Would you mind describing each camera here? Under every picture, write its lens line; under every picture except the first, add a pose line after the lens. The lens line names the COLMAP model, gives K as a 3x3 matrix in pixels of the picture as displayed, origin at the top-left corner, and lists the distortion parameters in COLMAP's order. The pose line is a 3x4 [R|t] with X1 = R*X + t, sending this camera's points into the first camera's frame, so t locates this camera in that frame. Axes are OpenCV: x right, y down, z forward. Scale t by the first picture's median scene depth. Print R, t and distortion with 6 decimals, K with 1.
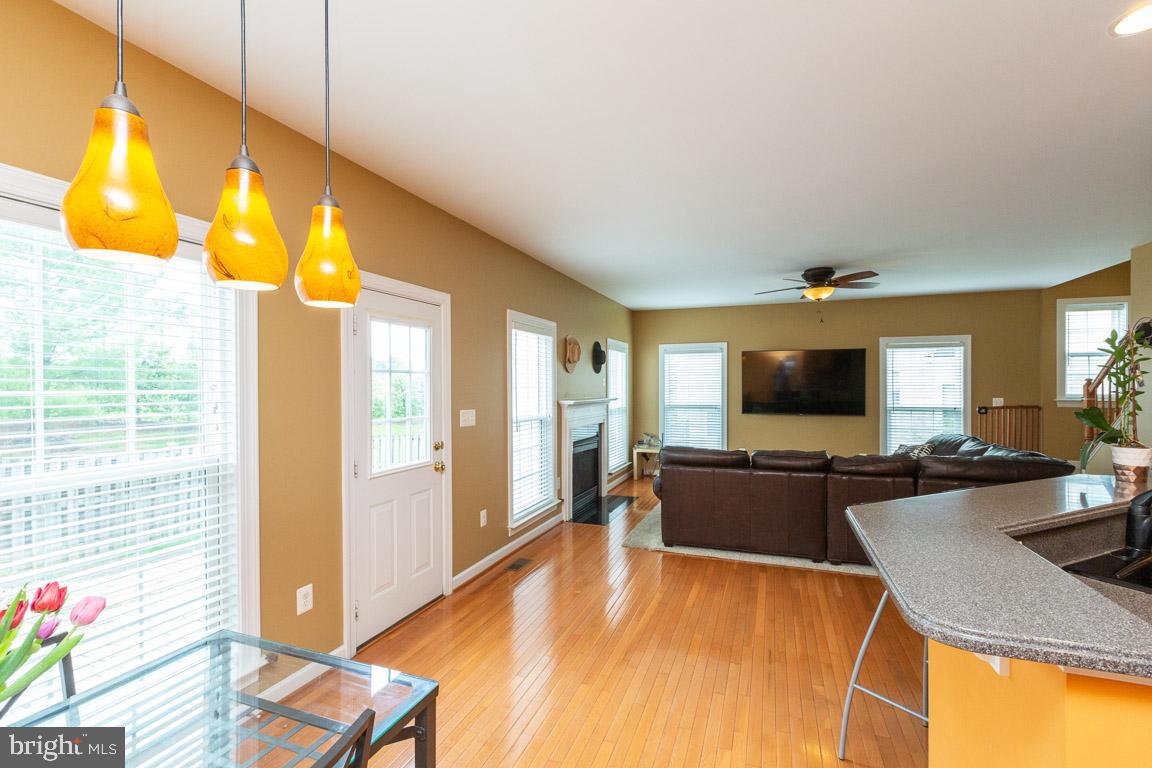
lens RADIAL K [[519.1, 0, 578.2], [0, 519.1, 383.9], [0, 0, 1]] dist [0.001788, 0.000199]
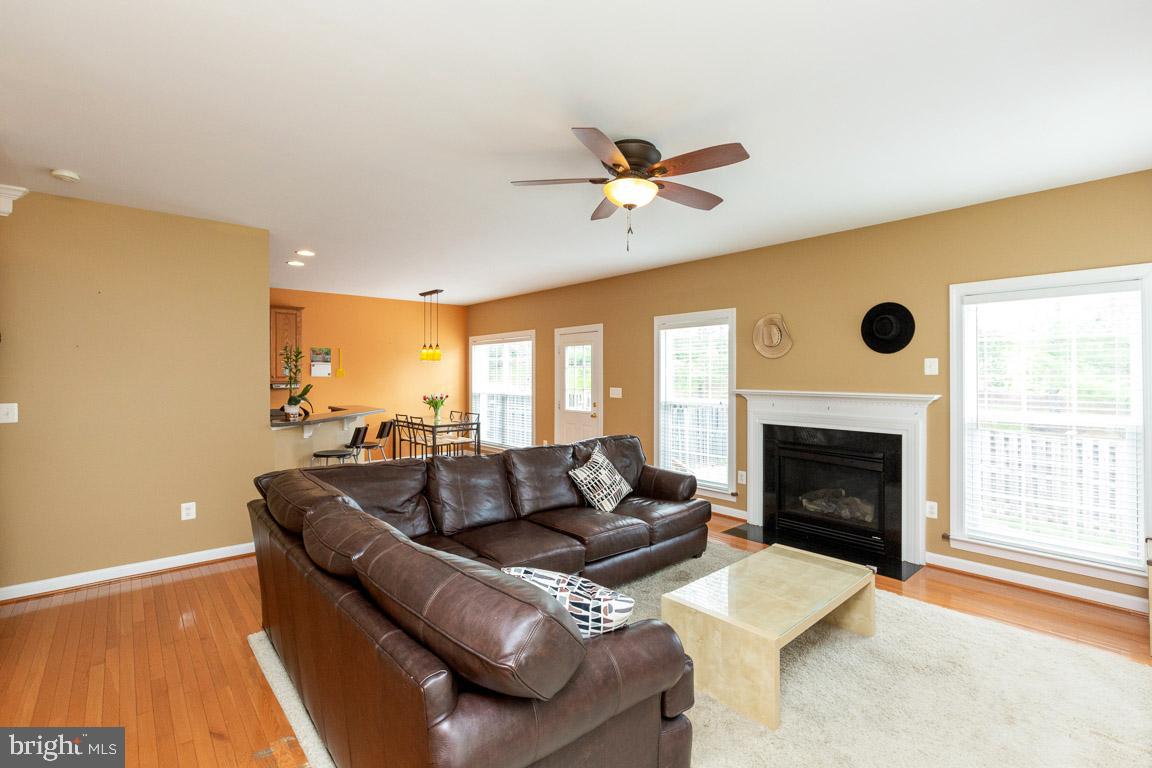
lens RADIAL K [[519.1, 0, 578.2], [0, 519.1, 383.9], [0, 0, 1]] dist [0.001788, 0.000199]
pose [[-0.465282, 0.014860, -0.885038, 0.927307], [0.002217, 0.999876, 0.015623, 0.007590], [0.885160, 0.005307, -0.465257, 1.167711]]
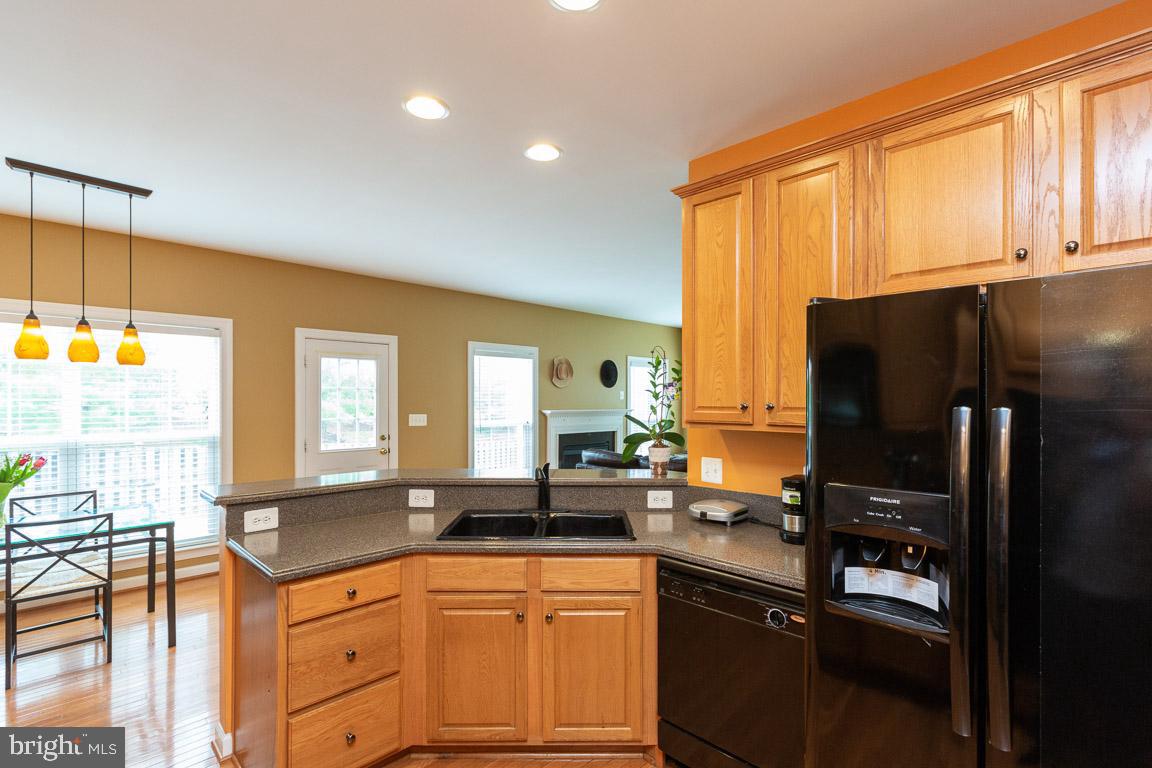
lens RADIAL K [[529.0, 0, 575.1], [0, 529.0, 397.0], [0, 0, 1]] dist [-0.002048, -0.000411]
pose [[0.905726, 0.009200, -0.423764, 0.560980], [-0.007739, 0.999957, 0.005170, -0.006578], [0.423793, -0.001403, 0.905758, -0.101419]]
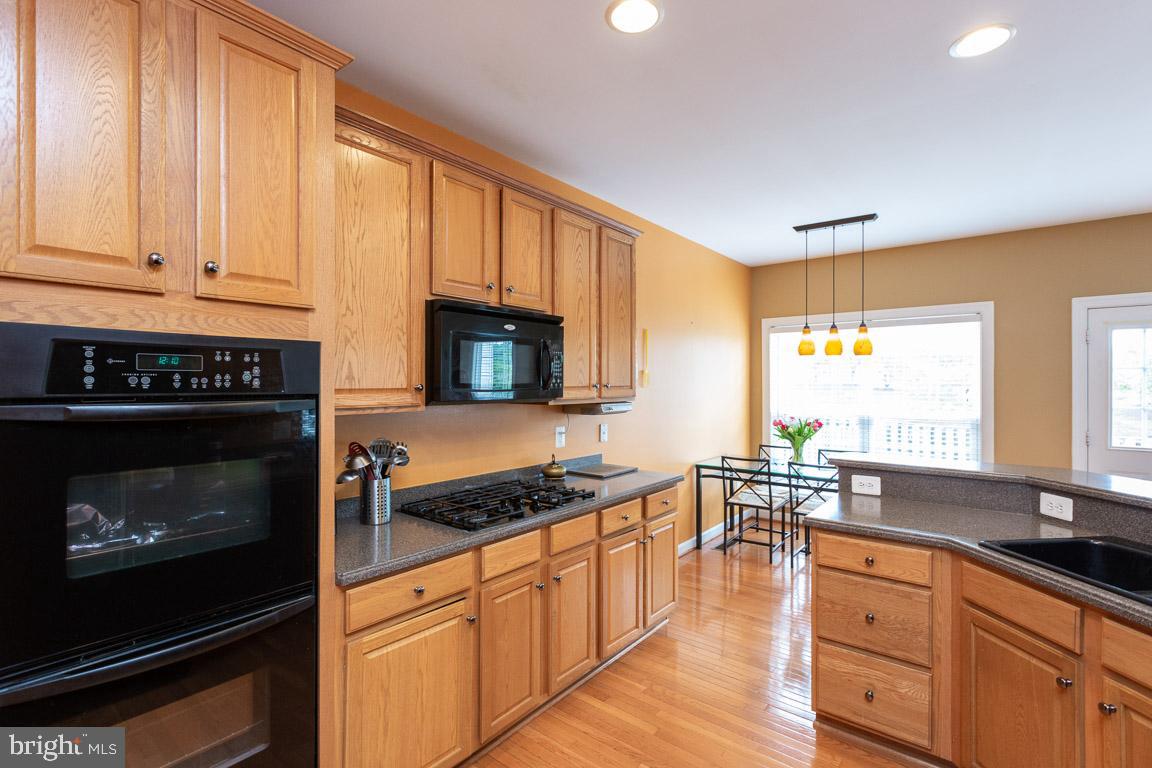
lens RADIAL K [[519.1, 0, 578.2], [0, 519.1, 383.9], [0, 0, 1]] dist [0.001788, 0.000199]
pose [[-0.320368, 0.010798, -0.947232, 0.687858], [0.007959, 0.999930, 0.008707, -0.004467], [0.947260, -0.004750, -0.320432, 0.066086]]
